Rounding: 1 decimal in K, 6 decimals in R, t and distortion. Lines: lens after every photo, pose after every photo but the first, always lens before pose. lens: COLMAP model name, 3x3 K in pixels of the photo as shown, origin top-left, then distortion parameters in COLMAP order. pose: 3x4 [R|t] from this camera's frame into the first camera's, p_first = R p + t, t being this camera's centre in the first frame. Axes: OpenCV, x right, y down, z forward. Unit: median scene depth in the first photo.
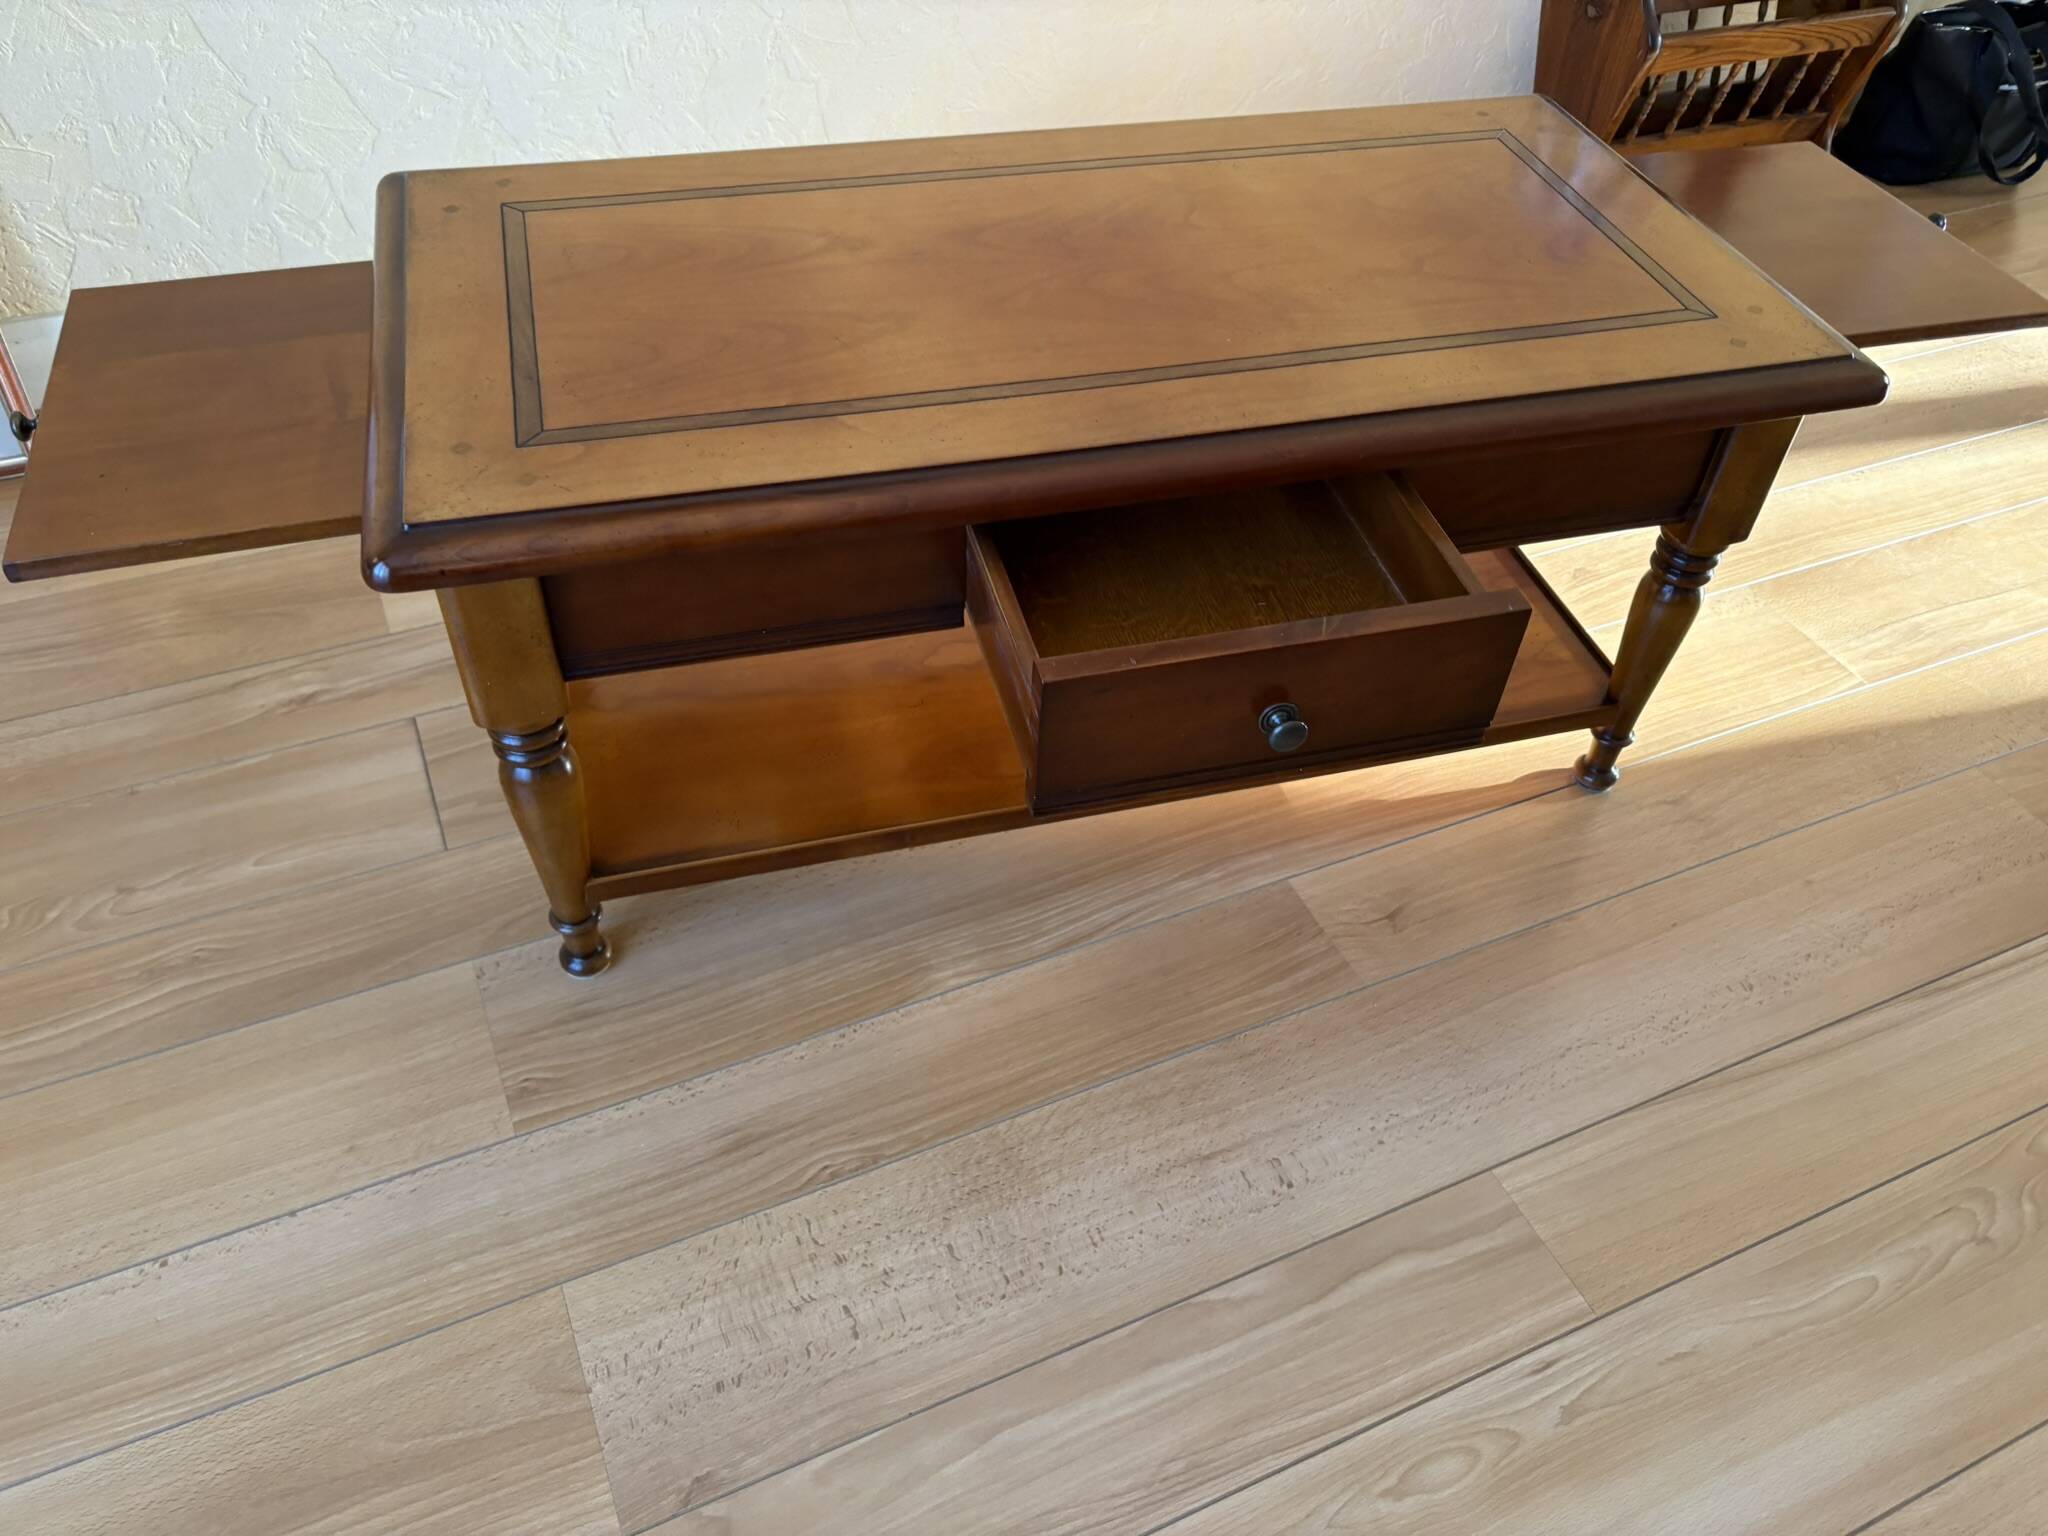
lens RADIAL K [[1546.0, 0, 1045.3], [0, 1546.0, 707.4], [0, 0, 1]] dist [0.037411, -0.038648]
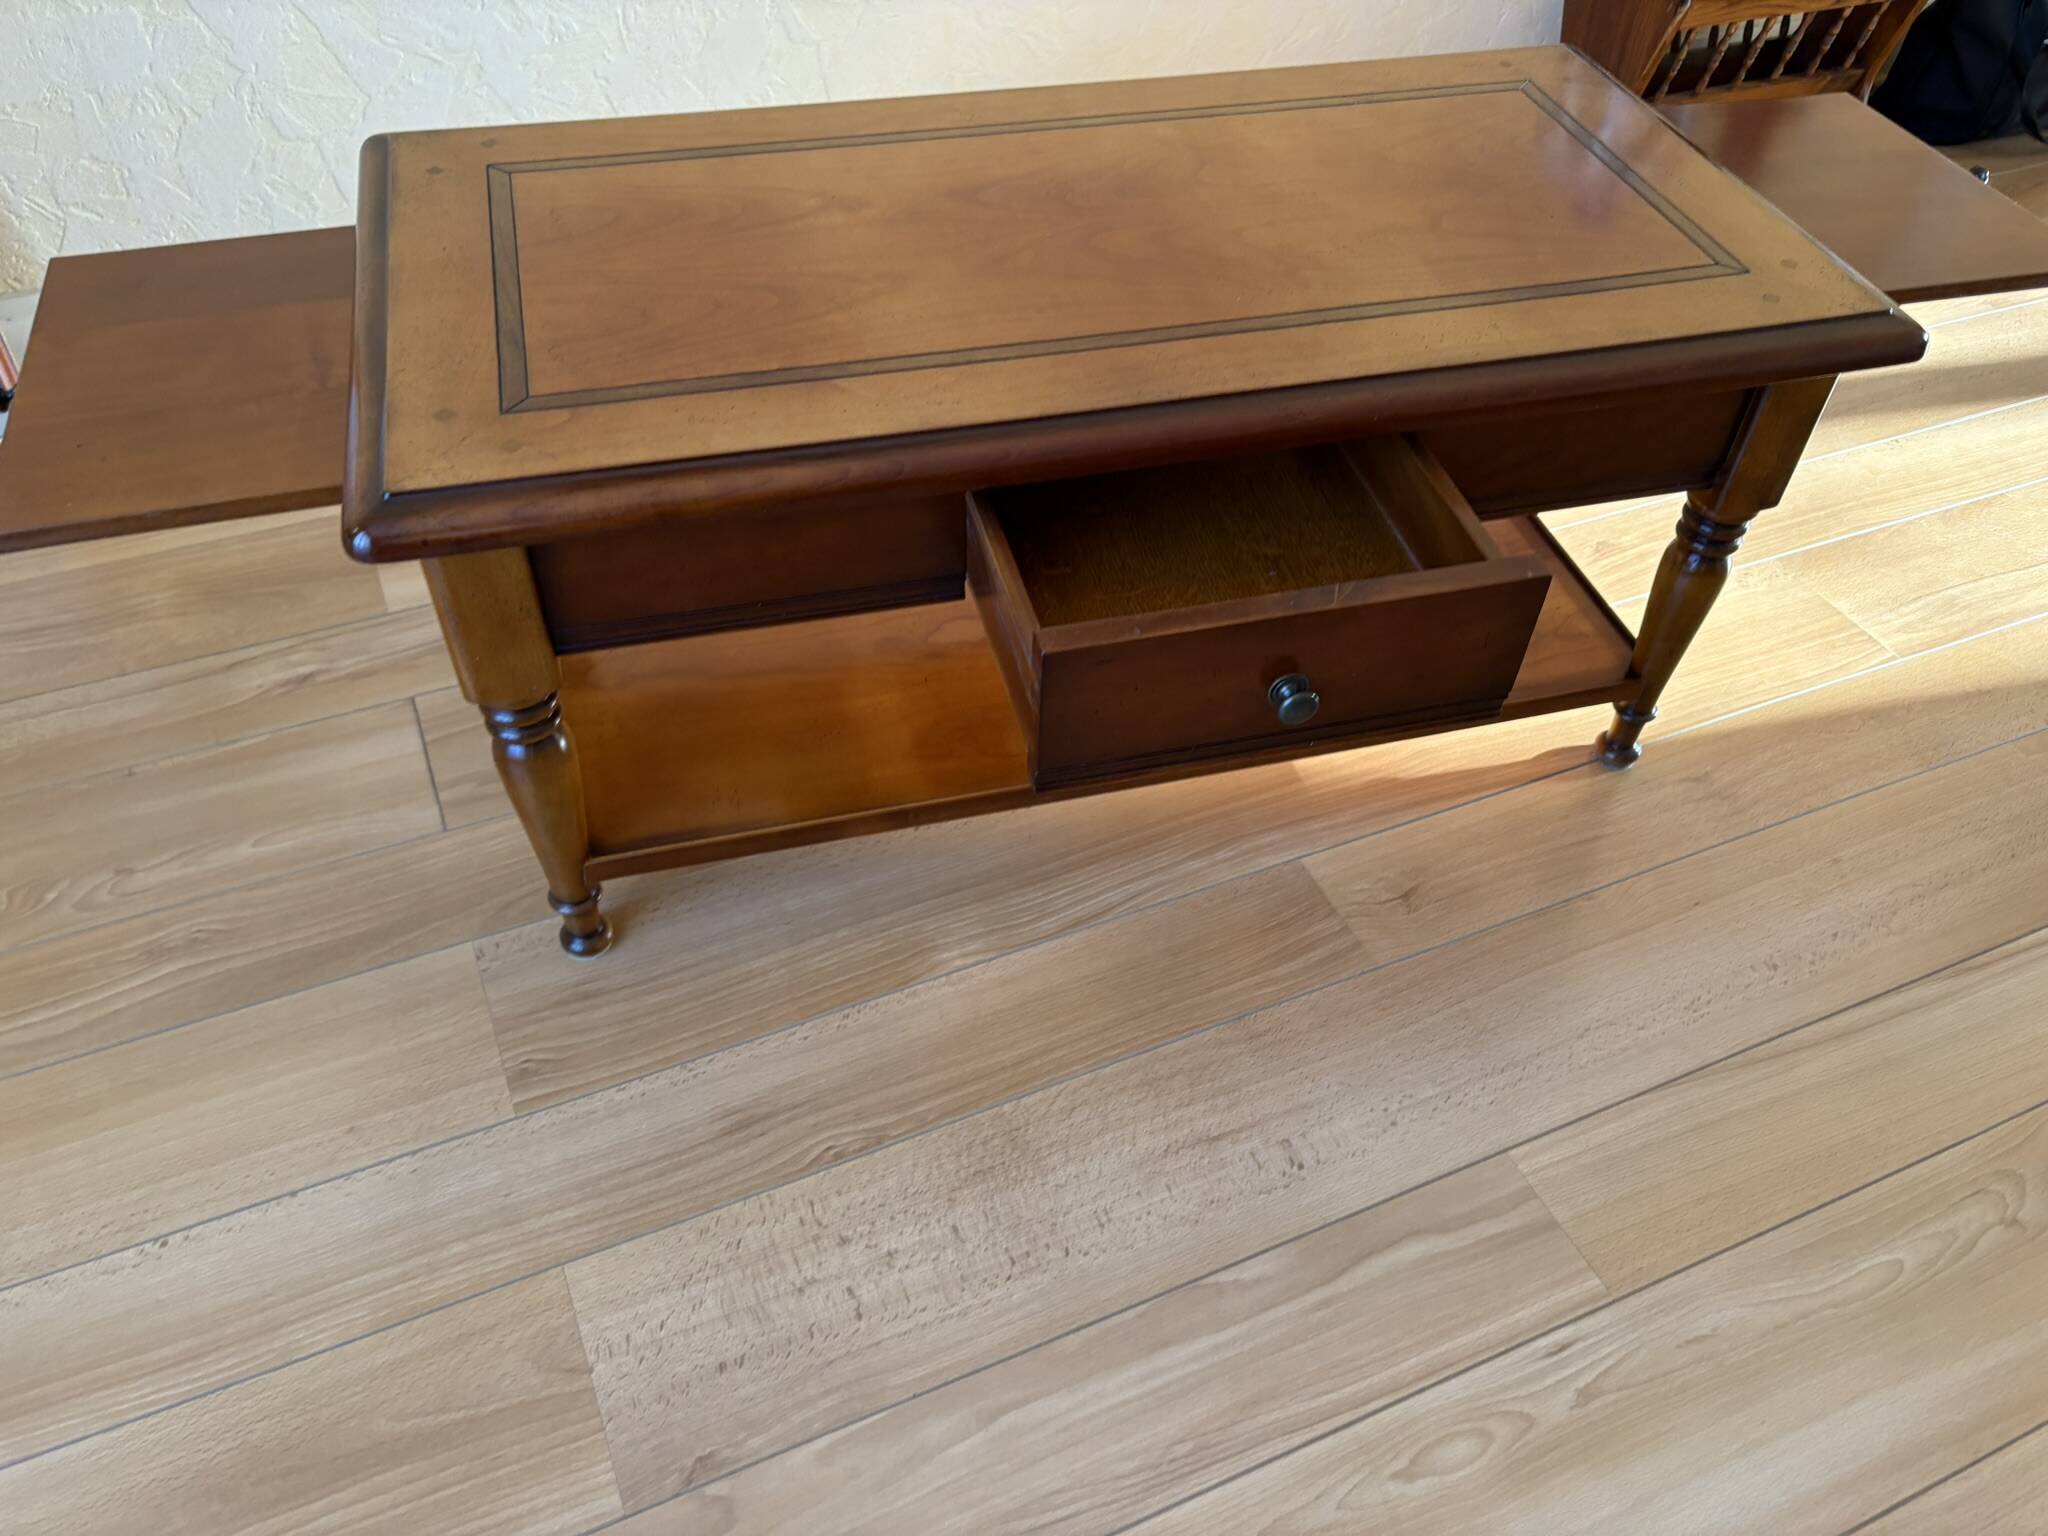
lens RADIAL K [[1546.0, 0, 1039.1], [0, 1546.0, 749.5], [0, 0, 1]] dist [0.037411, -0.038648]
pose [[0.999870, -0.003587, -0.015733, 0.008222], [0.004134, 0.999382, 0.034894, 0.008333], [0.015598, -0.034955, 0.999267, 0.023558]]
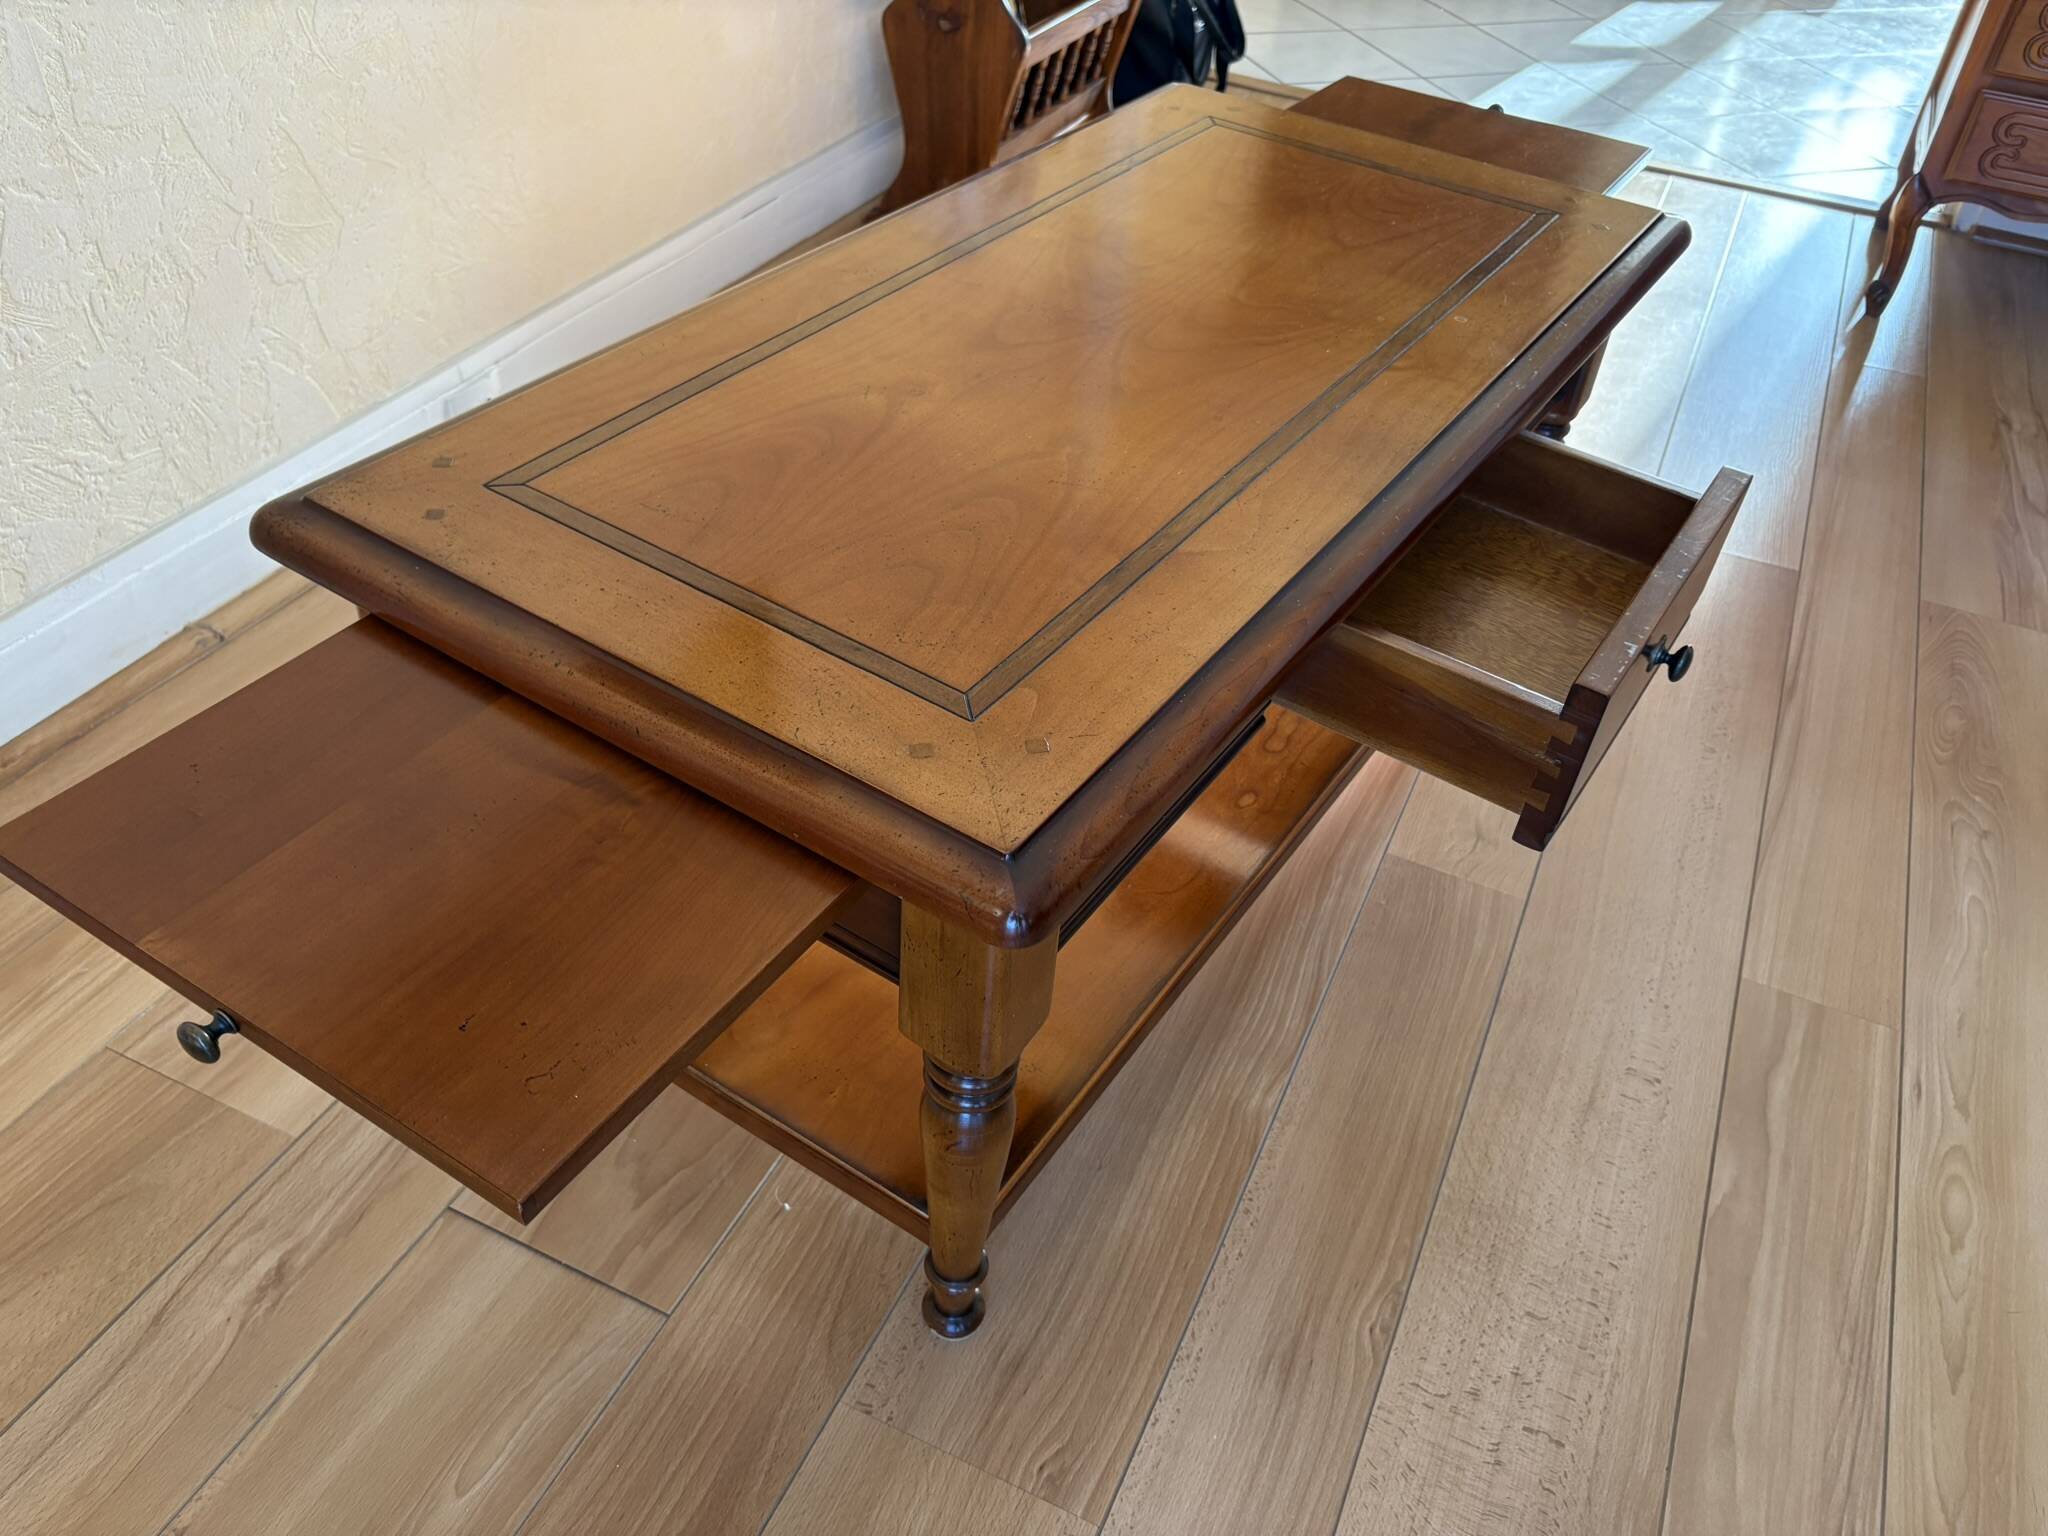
lens RADIAL K [[1546.0, 0, 1014.4], [0, 1546.0, 762.5], [0, 0, 1]] dist [0.037411, -0.038648]
pose [[0.763351, -0.421600, 0.489437, -0.585607], [0.424324, 0.898533, 0.112195, -0.186386], [-0.487077, 0.122036, 0.864791, 0.264475]]
